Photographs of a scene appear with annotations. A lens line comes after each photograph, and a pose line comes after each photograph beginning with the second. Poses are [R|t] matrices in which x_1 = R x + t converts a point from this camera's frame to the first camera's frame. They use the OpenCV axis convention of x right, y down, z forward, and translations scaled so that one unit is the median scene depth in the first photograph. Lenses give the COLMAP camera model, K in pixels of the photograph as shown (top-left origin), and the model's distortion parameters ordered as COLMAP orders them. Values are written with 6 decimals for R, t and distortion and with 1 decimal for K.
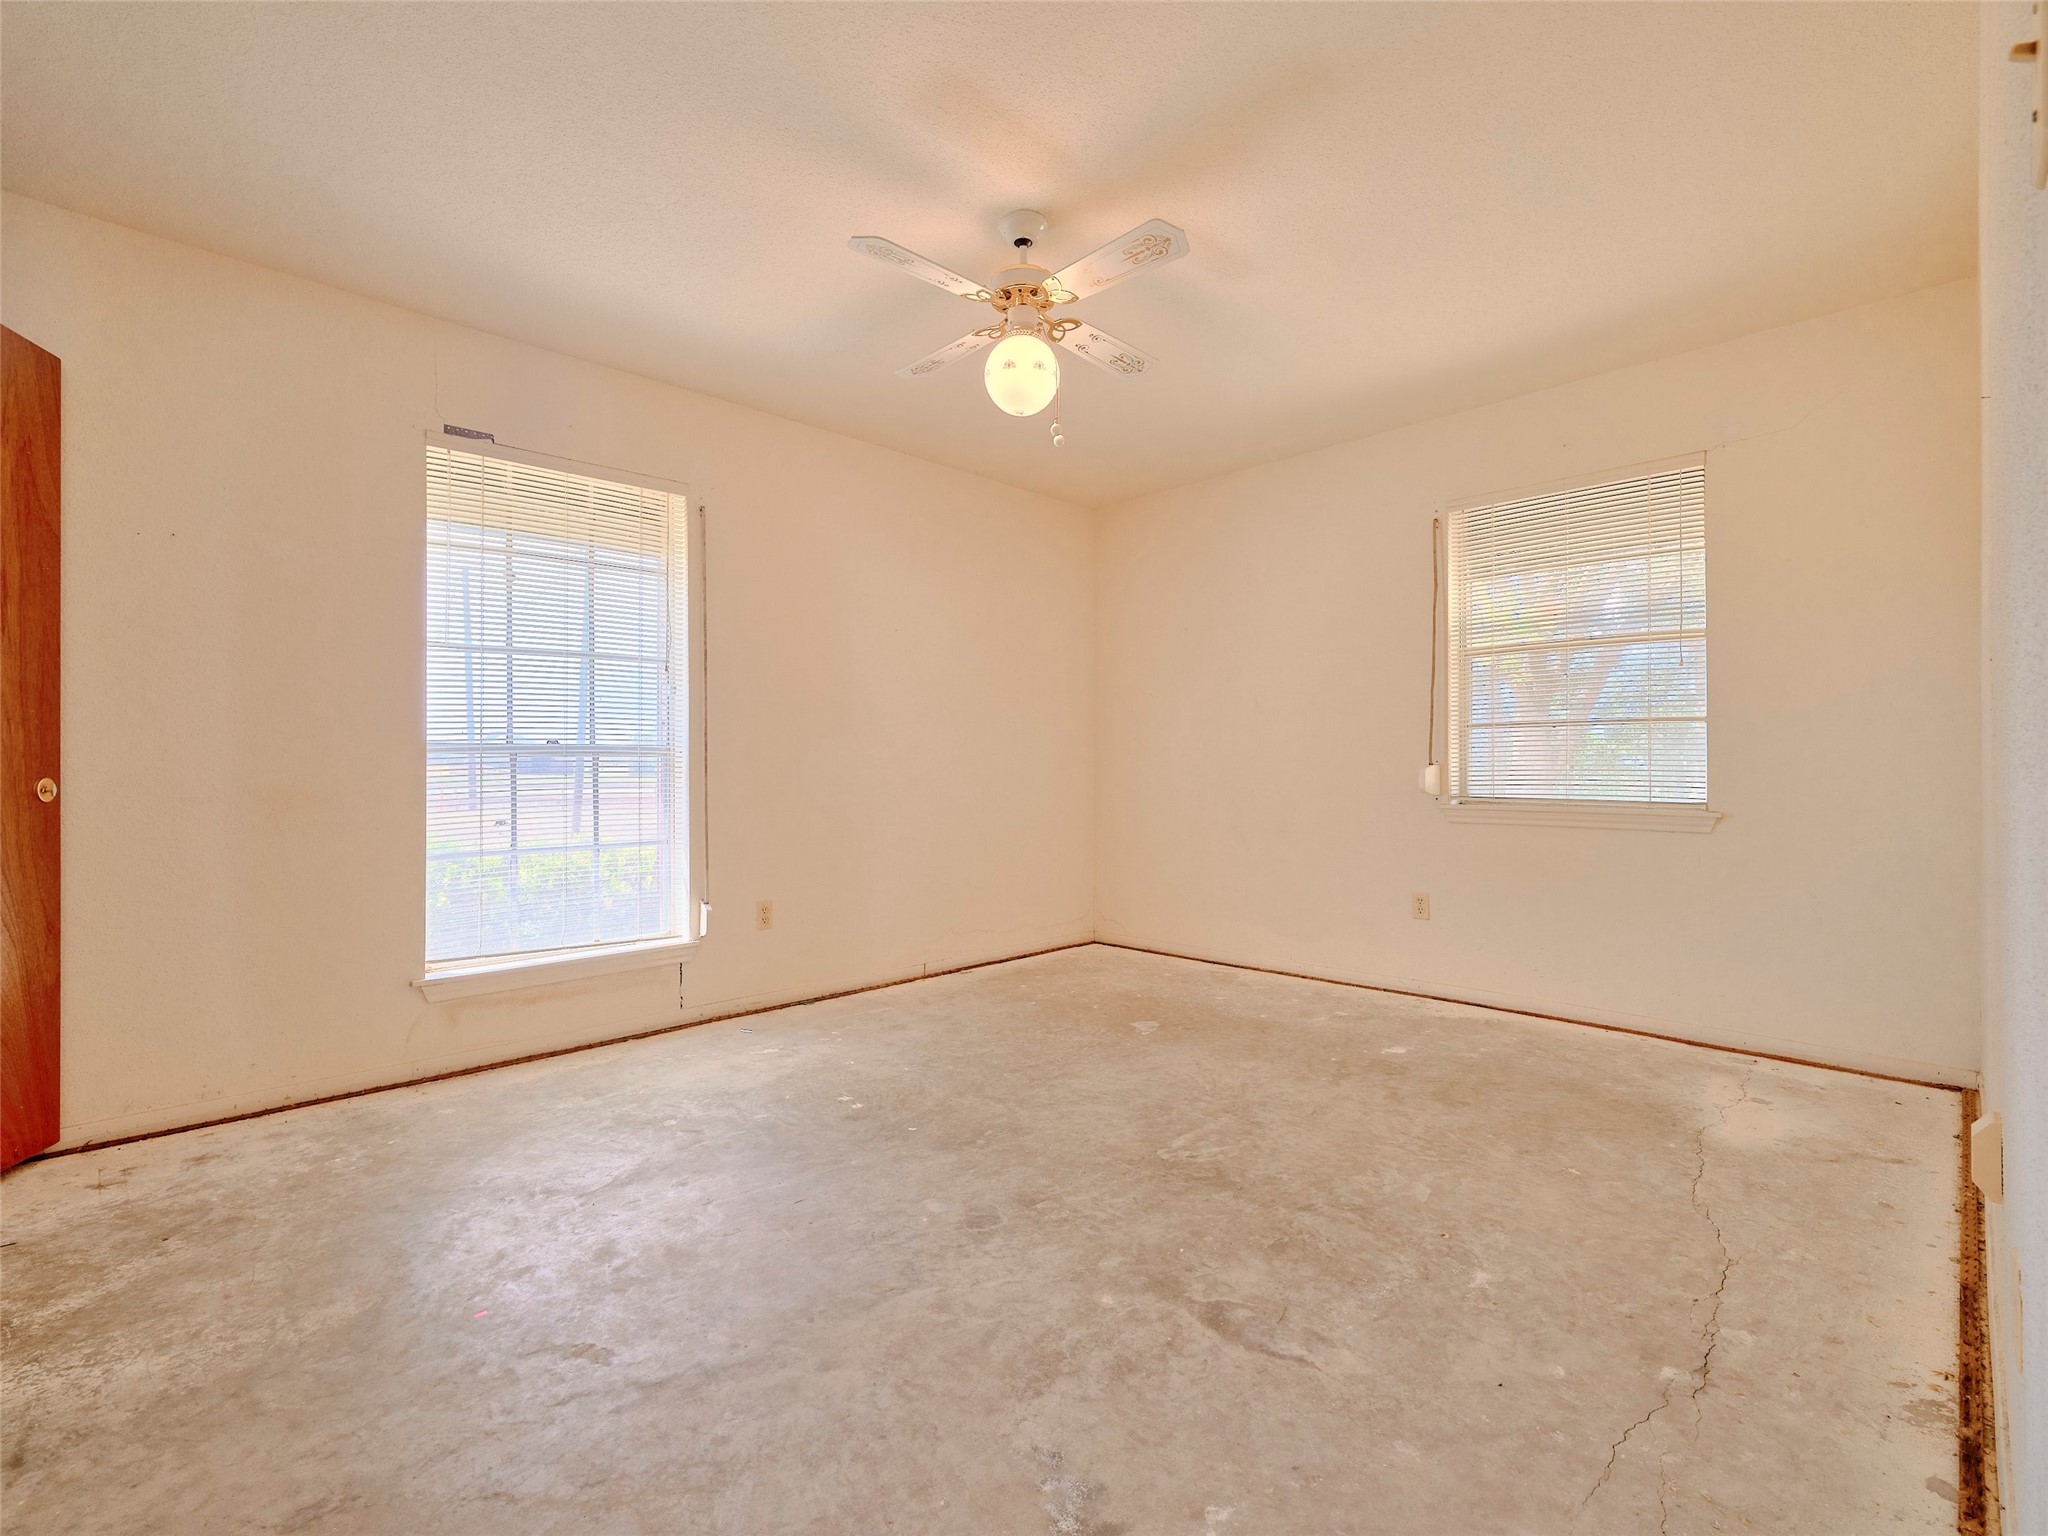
lens RADIAL K [[931.2, 0, 1019.9], [0, 931.2, 770.7], [0, 0, 1]] dist [0.000426, -0.000590]
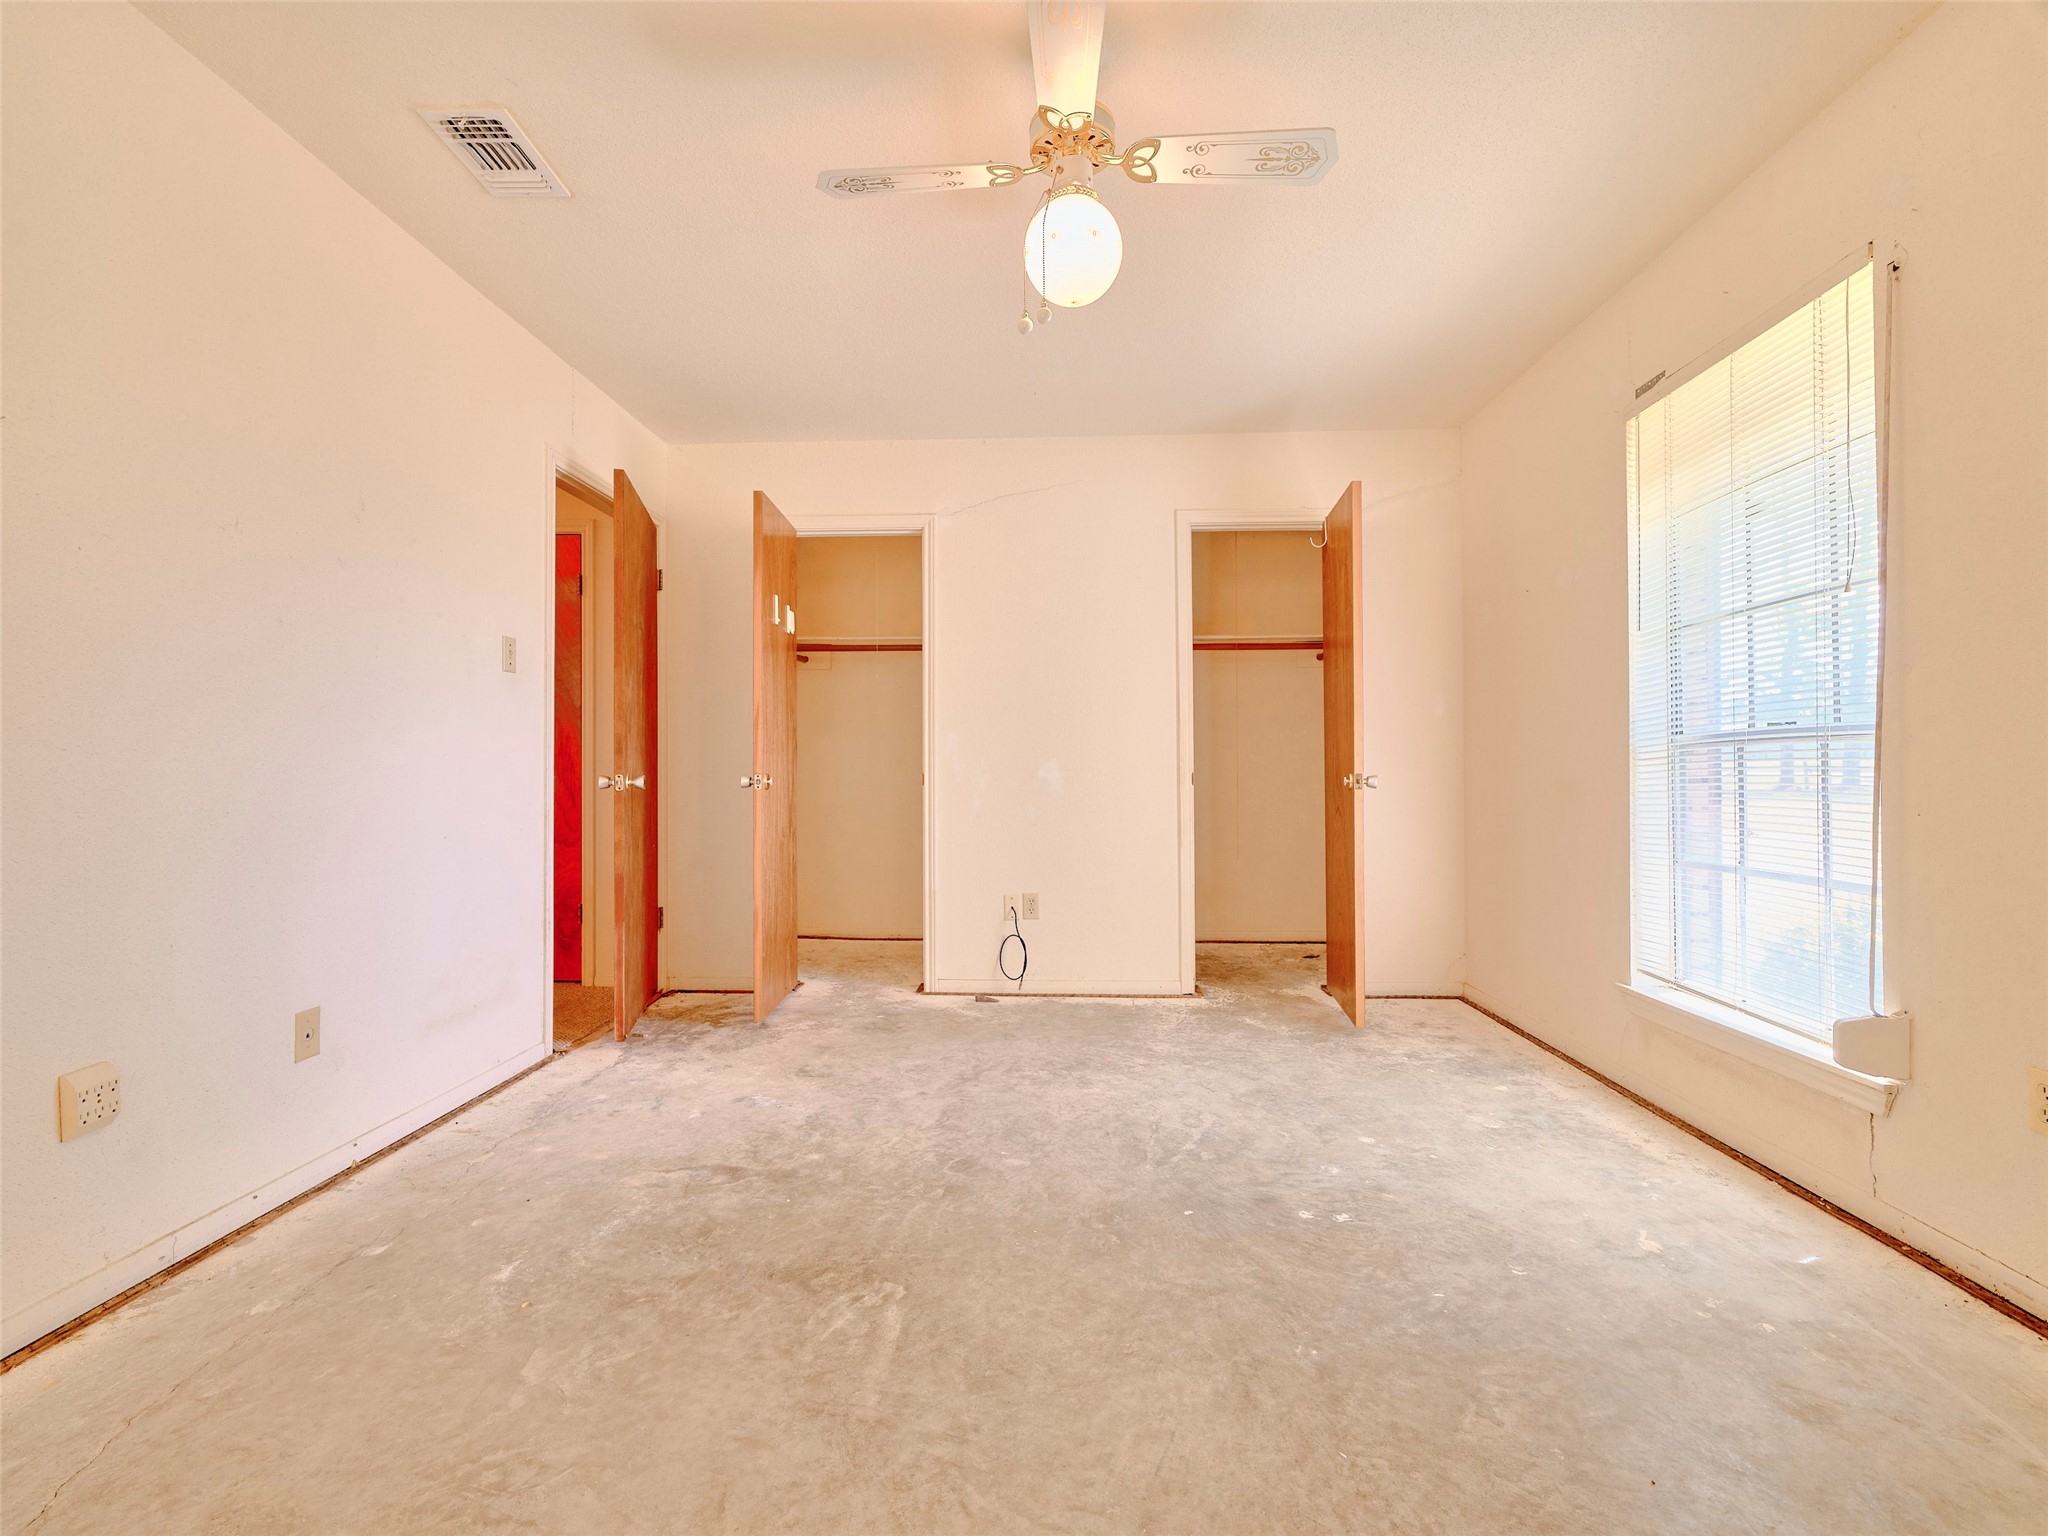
lens RADIAL K [[931.2, 0, 1020.4], [0, 931.2, 770.7], [0, 0, 1]] dist [0.000426, -0.000590]
pose [[-0.736950, 0.005855, -0.675922, 0.629599], [0.007976, 0.999968, -0.000033, -0.000979], [0.675900, -0.005416, -0.736973, 1.757524]]
